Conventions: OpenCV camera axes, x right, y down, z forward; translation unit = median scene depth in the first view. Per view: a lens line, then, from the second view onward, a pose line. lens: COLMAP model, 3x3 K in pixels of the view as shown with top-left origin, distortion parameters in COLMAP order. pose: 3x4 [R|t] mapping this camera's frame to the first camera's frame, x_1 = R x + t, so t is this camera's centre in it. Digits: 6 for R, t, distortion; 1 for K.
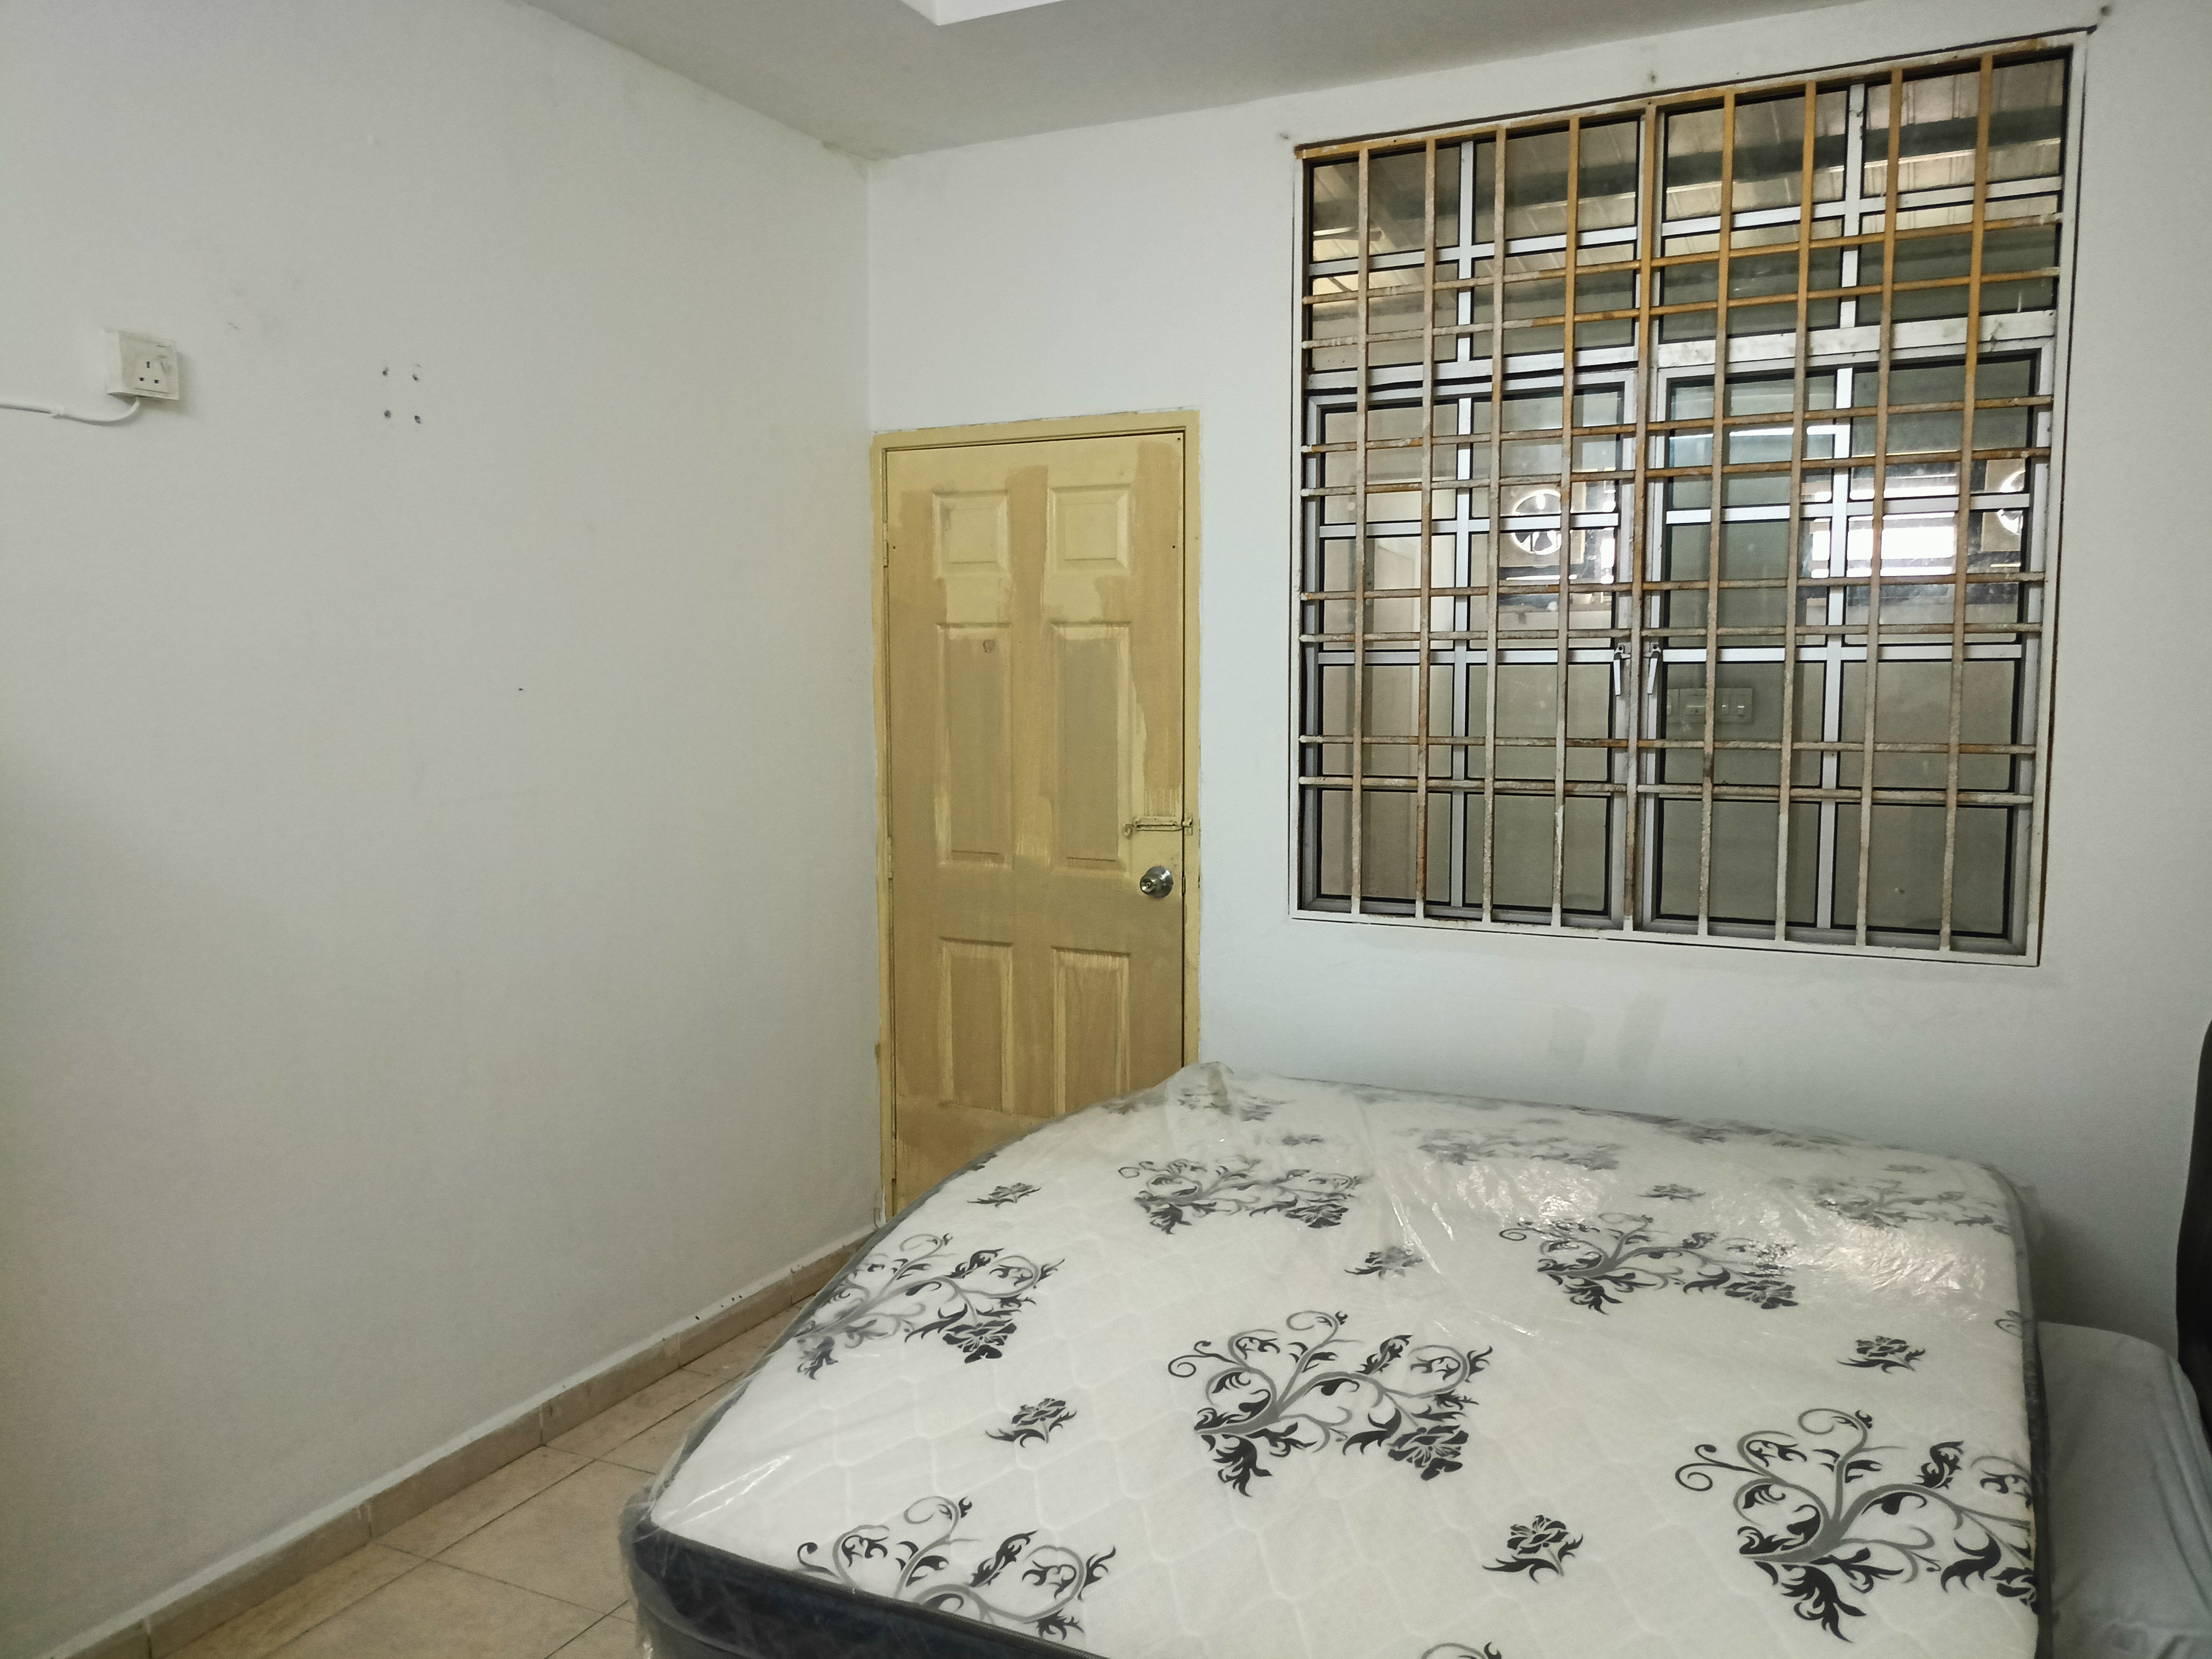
lens RADIAL K [[1661.9, 0, 1111.8], [0, 1661.9, 833.6], [0, 0, 1]] dist [0.031538, -0.031995]
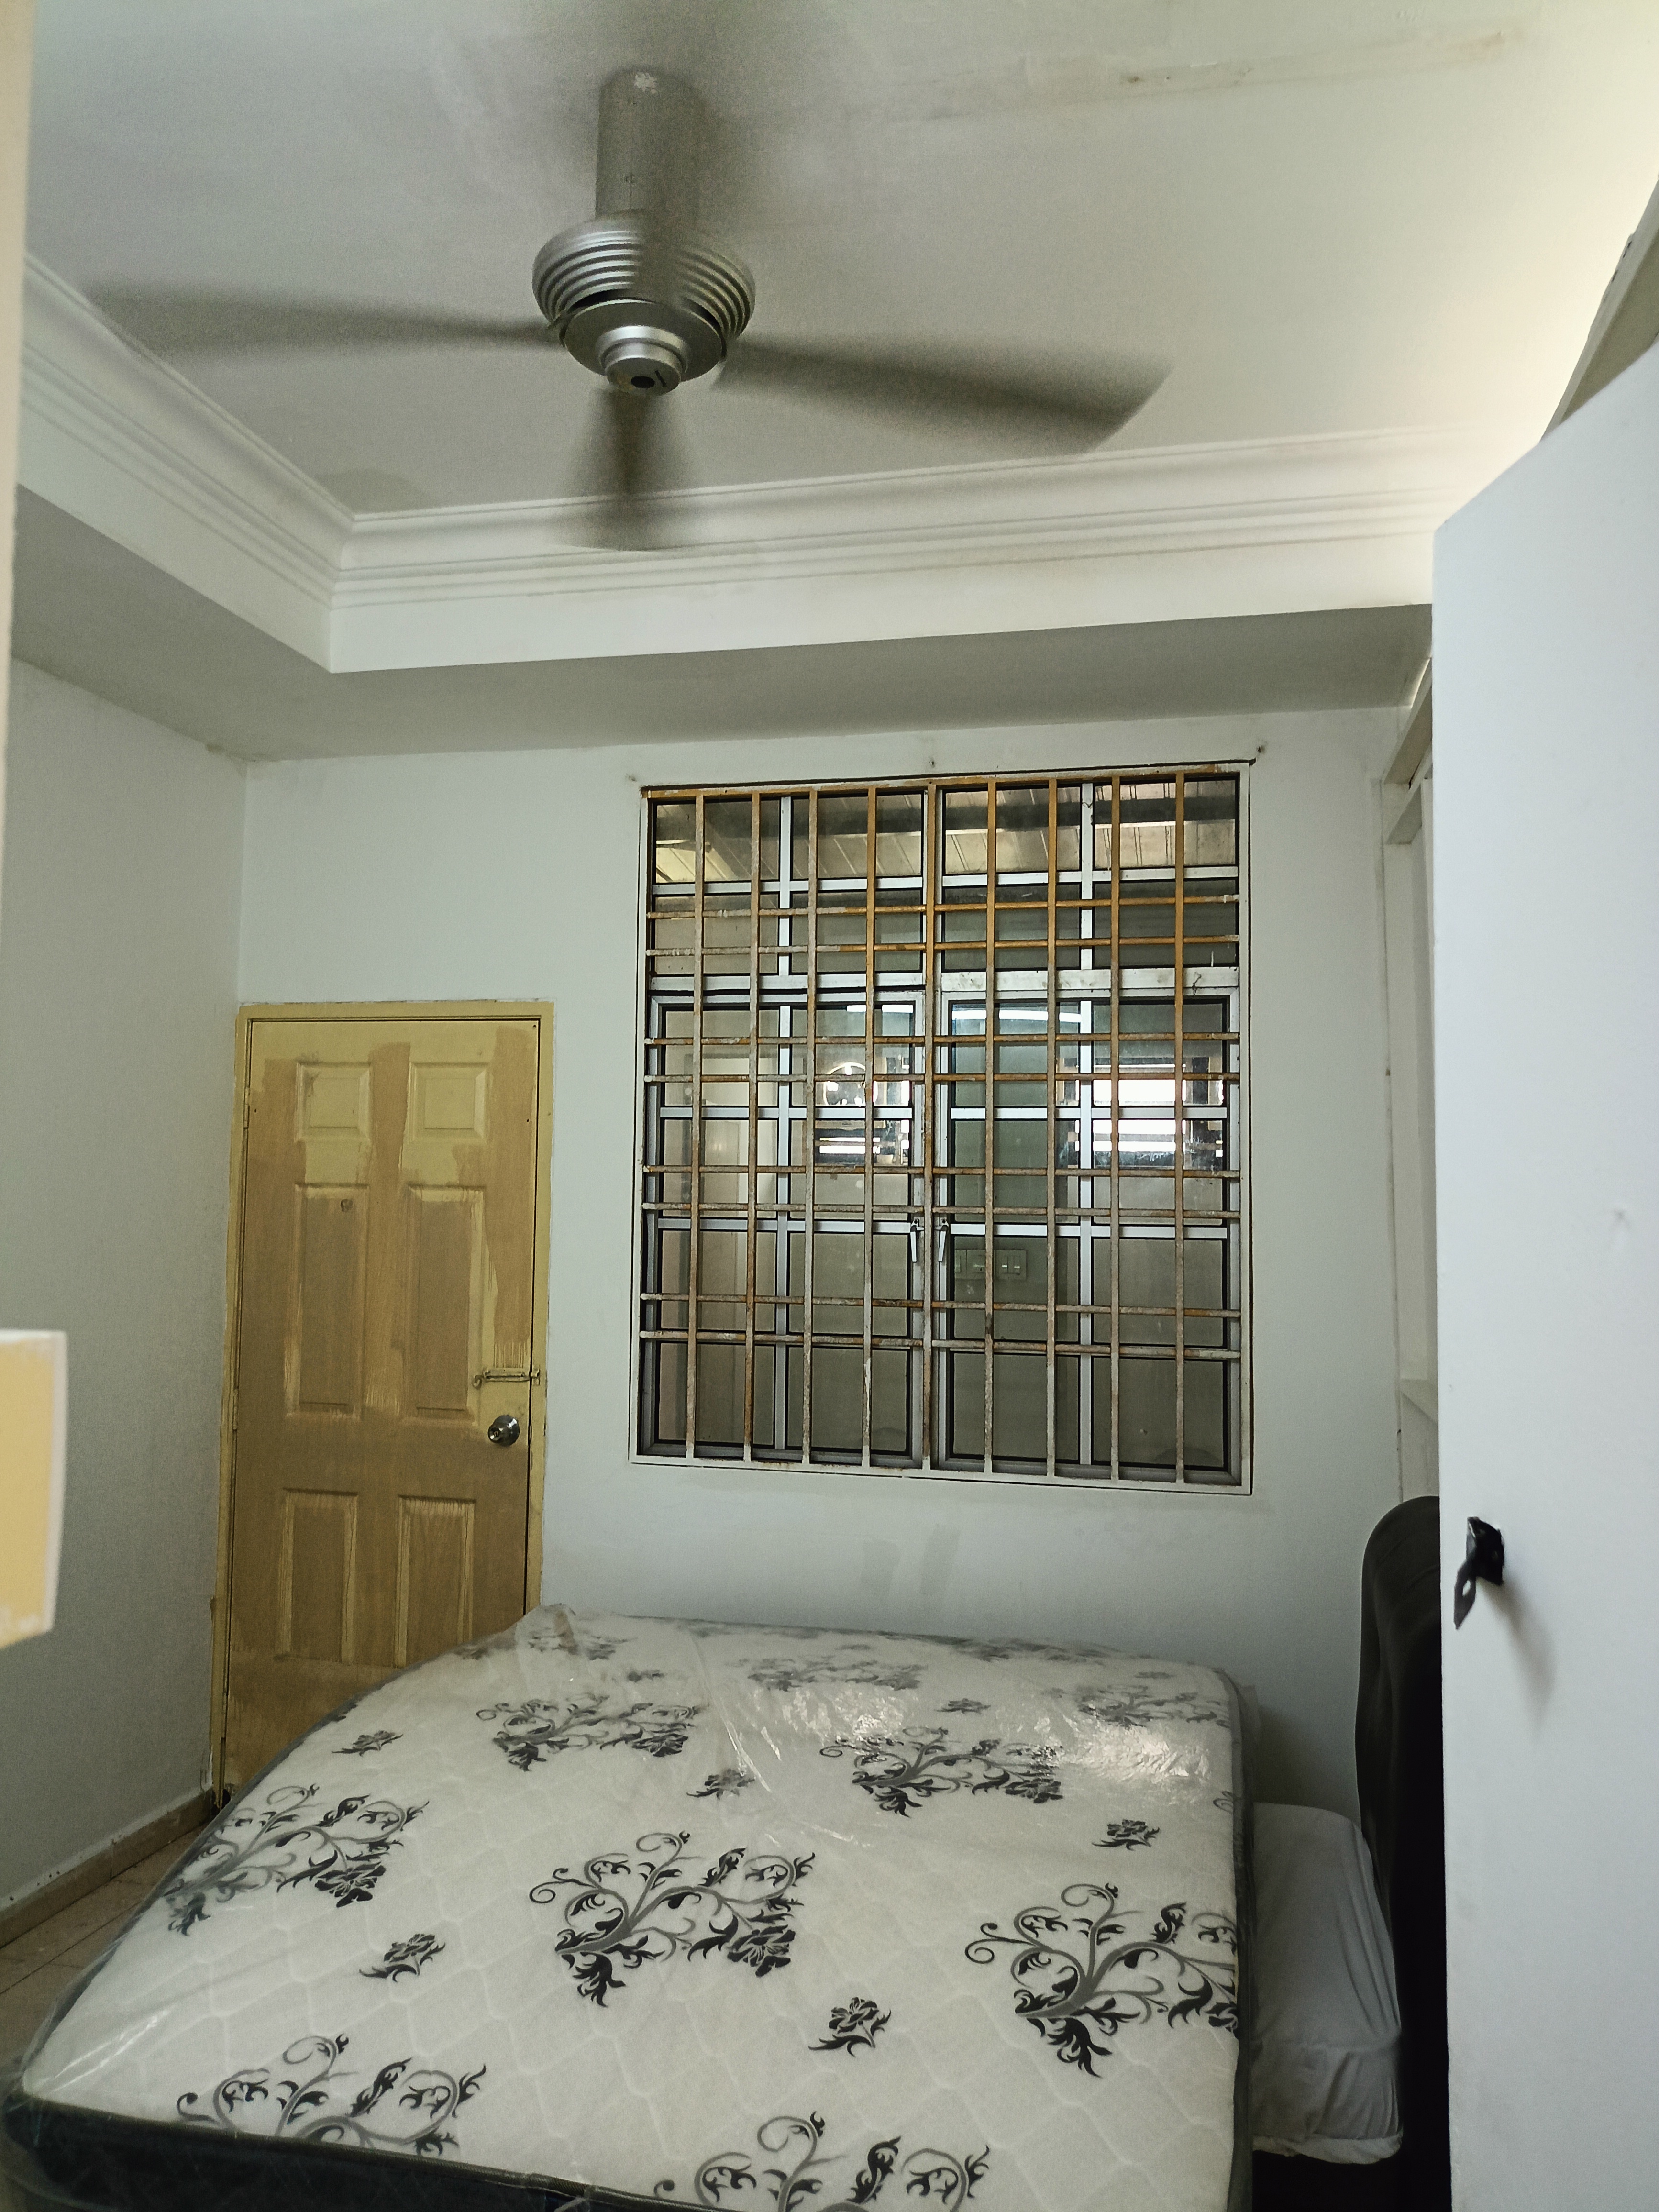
lens RADIAL K [[1661.9, 0, 810.8], [0, 1661.9, 1100.5], [0, 0, 1]] dist [0.031538, -0.031995]
pose [[0.974156, 0.028764, 0.224038, -0.032725], [0.005387, 0.988618, -0.150351, -0.022668], [-0.225813, 0.147672, 0.962913, -0.127485]]
